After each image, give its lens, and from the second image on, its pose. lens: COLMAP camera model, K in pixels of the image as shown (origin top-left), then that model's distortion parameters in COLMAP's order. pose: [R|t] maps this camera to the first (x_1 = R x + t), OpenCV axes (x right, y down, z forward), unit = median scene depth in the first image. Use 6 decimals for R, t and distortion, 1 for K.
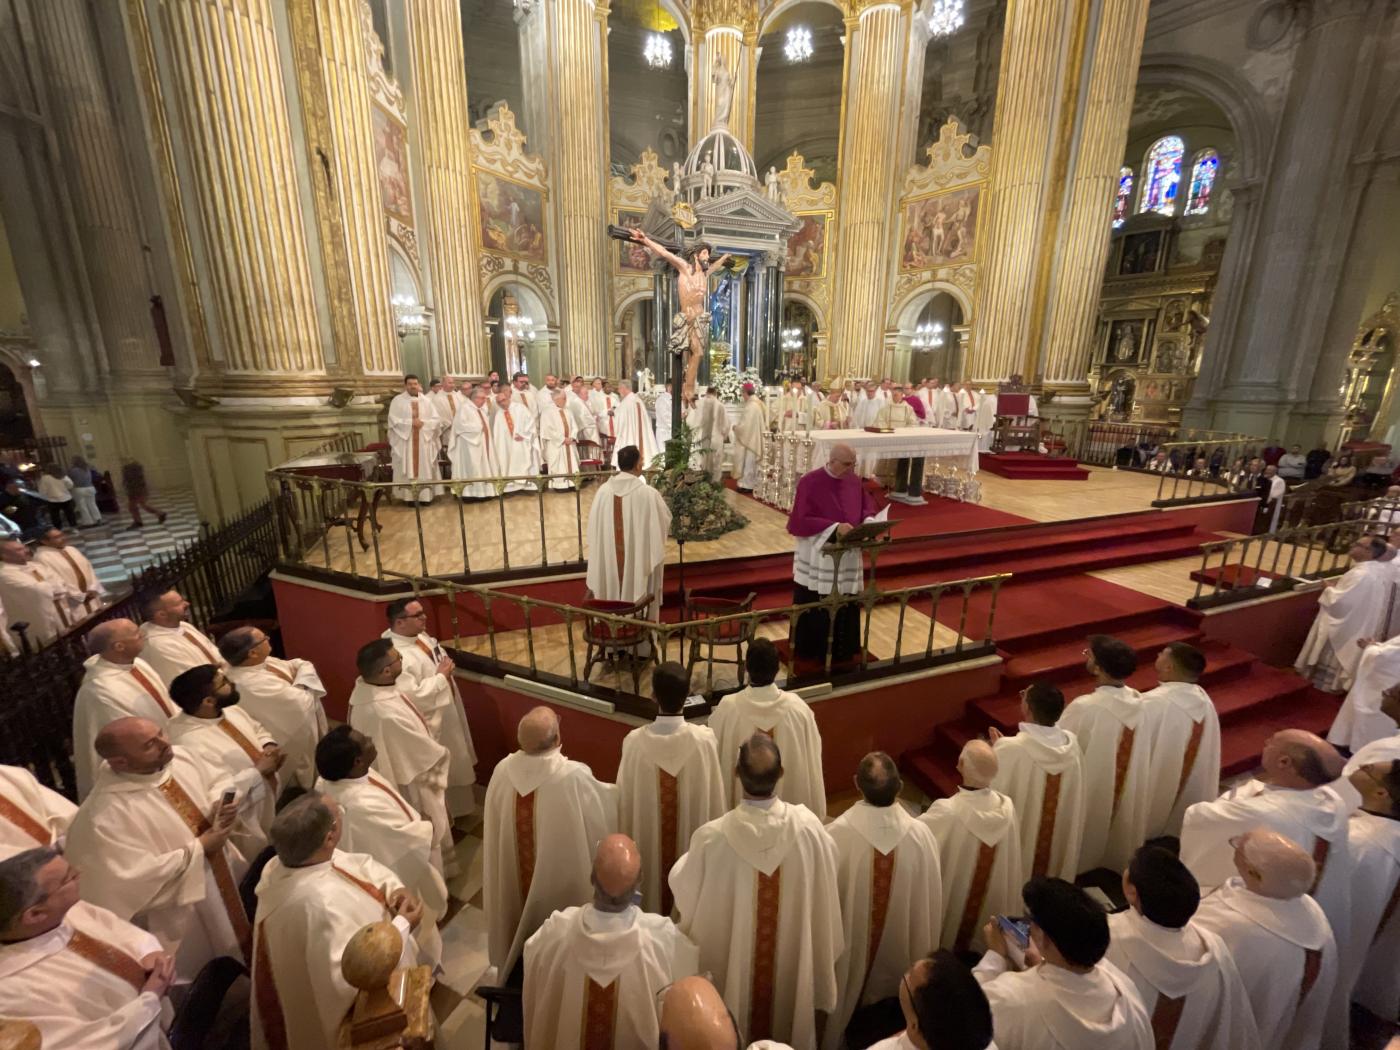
lens RADIAL K [[569.3, 0, 702.1], [0, 569.3, 520.1], [0, 0, 1]] dist [-0.000677, -0.000362]
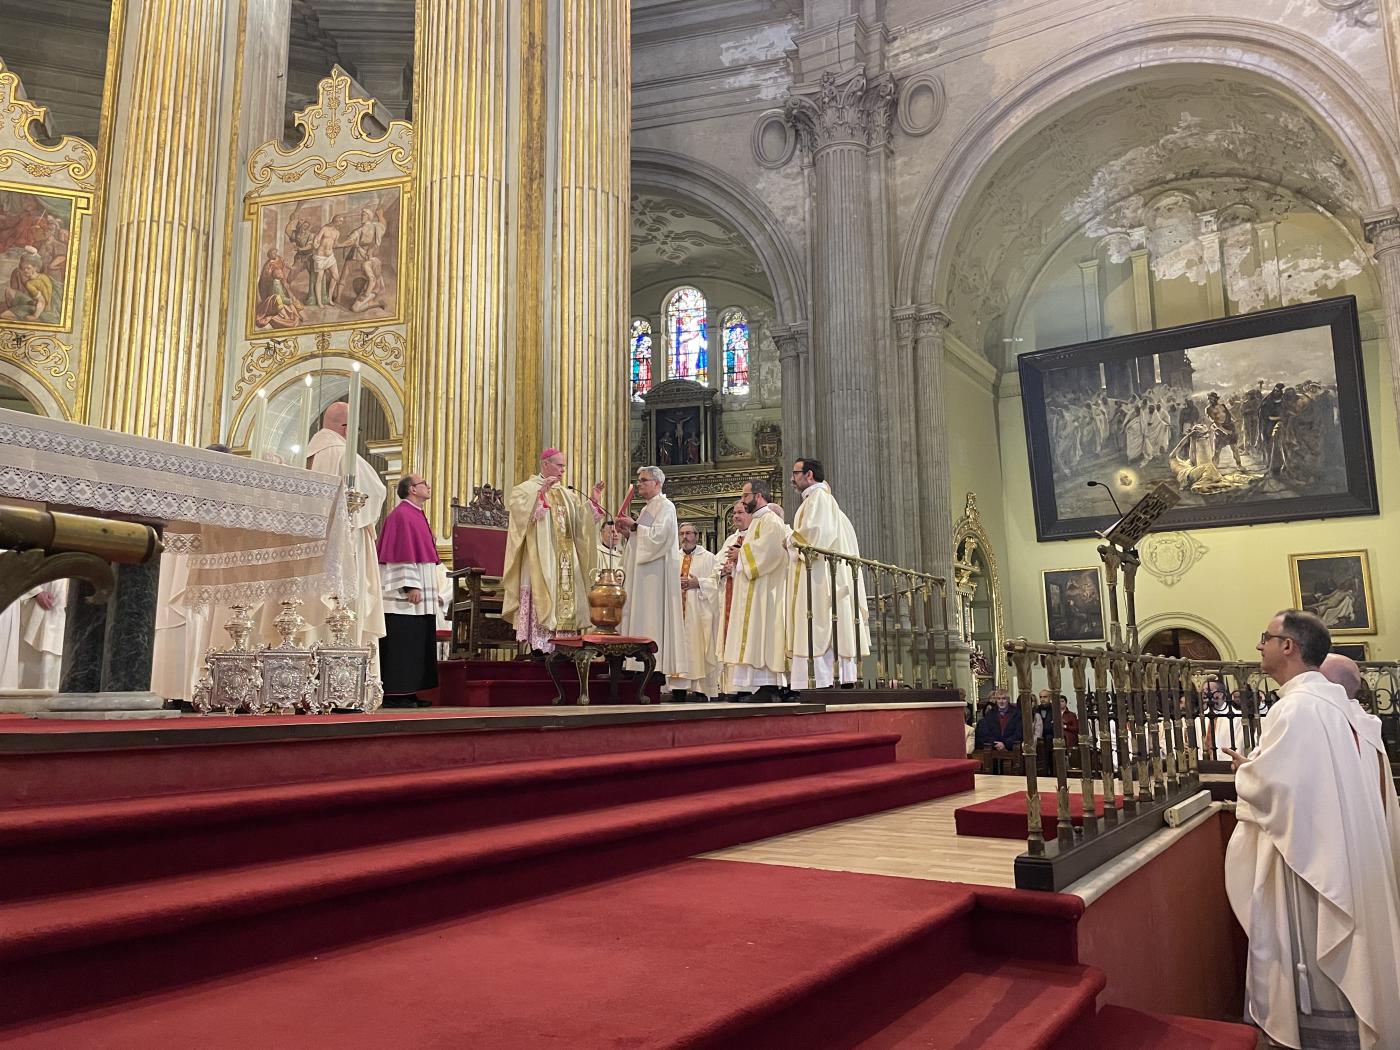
lens RADIAL K [[1061.1, 0, 699.4], [0, 1061.1, 511.7], [0, 0, 1]] dist [0.097728, -0.130806]
pose [[0.804908, 0.081226, 0.587814, 0.161714], [0.162037, 0.922855, -0.349405, 0.055975], [-0.570847, 0.376486, 0.729652, 0.254264]]
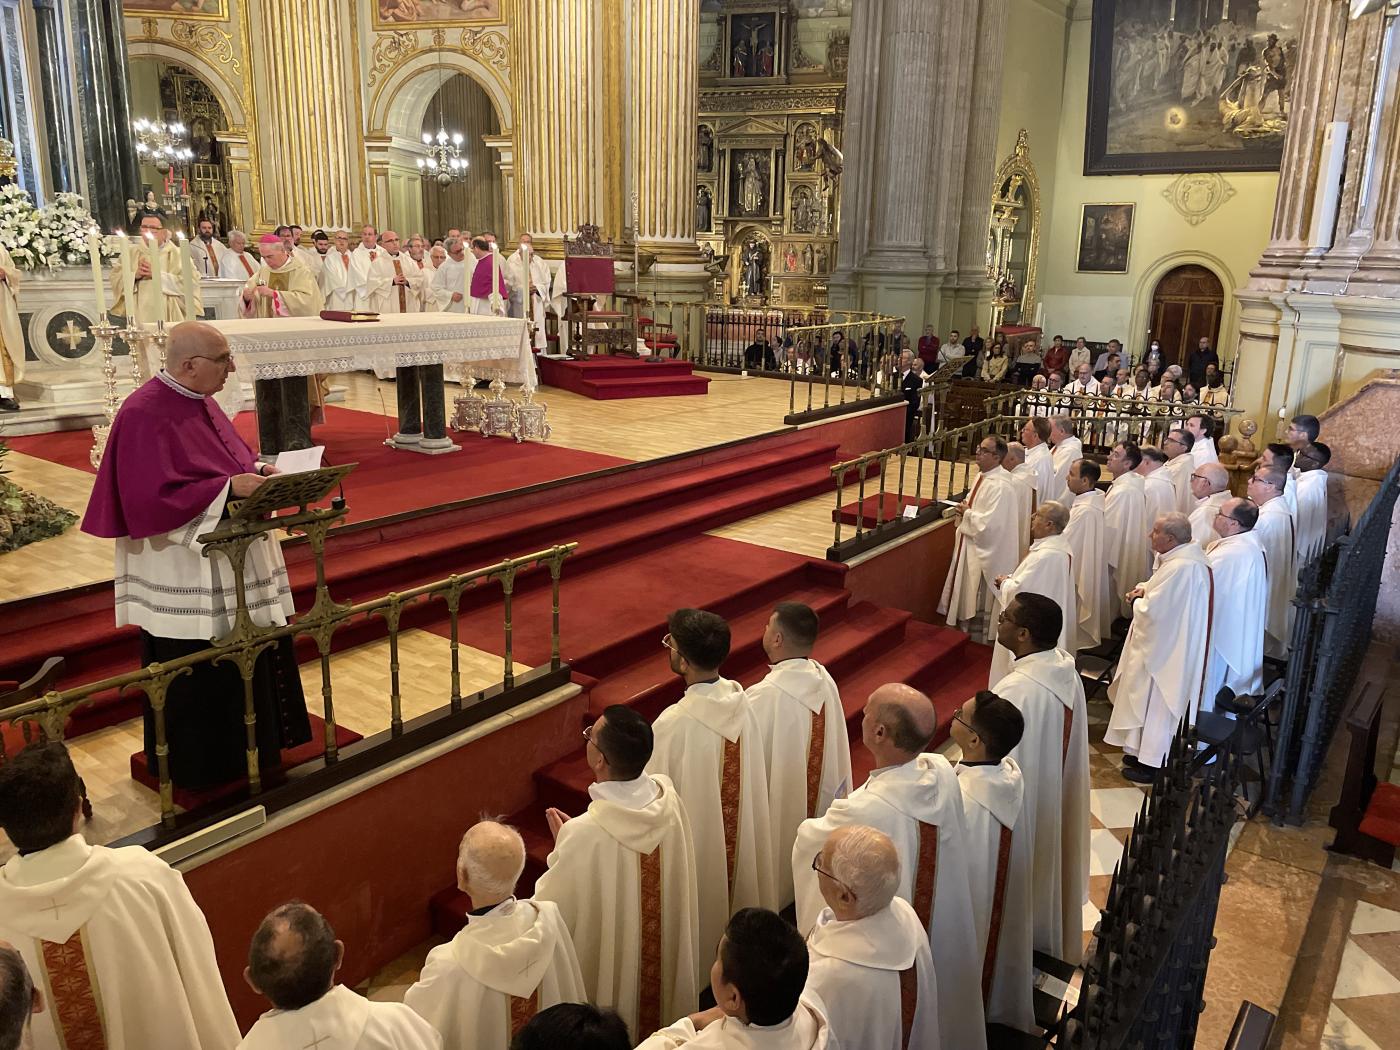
lens RADIAL K [[1057.5, 0, 714.3], [0, 1057.5, 520.8], [0, 0, 1]] dist [0.098363, -0.125095]
pose [[0.838627, -0.124926, 0.530187, 0.025541], [0.117721, 0.991909, 0.047514, 0.011334], [-0.531833, 0.022567, 0.846548, -0.004703]]
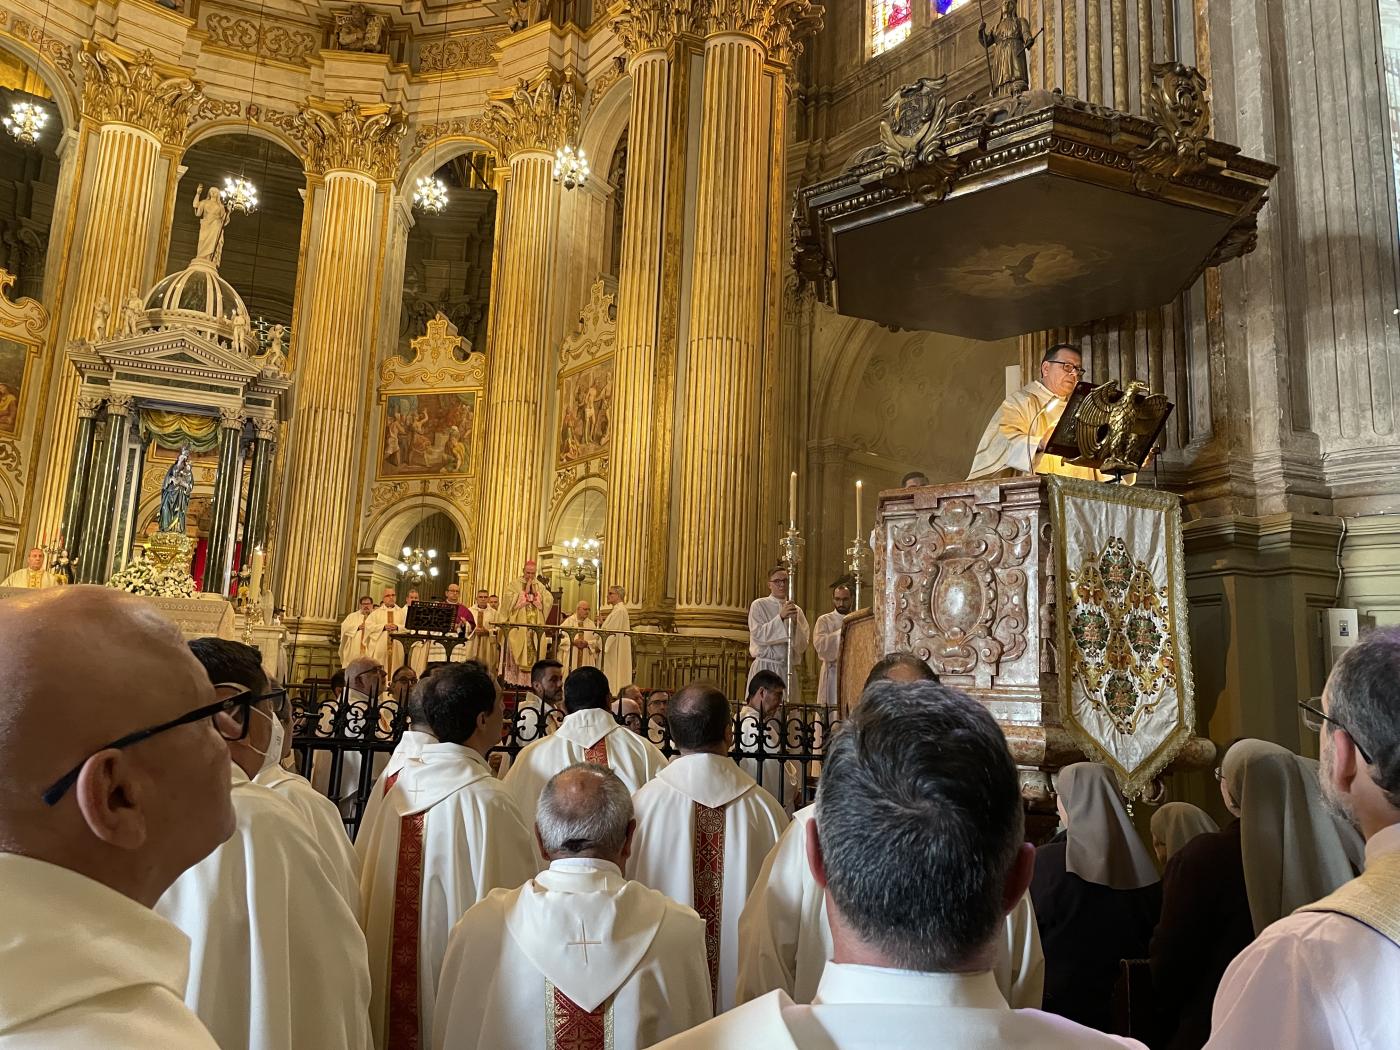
lens RADIAL K [[1069.7, 0, 705.3], [0, 1069.7, 536.3], [0, 0, 1]] dist [0.071921, -0.096305]
pose [[0.999513, 0.031200, 0.000091, 0.589764], [-0.028489, 0.913837, -0.405080, 0.166021], [-0.012722, 0.404880, 0.914281, -0.143870]]
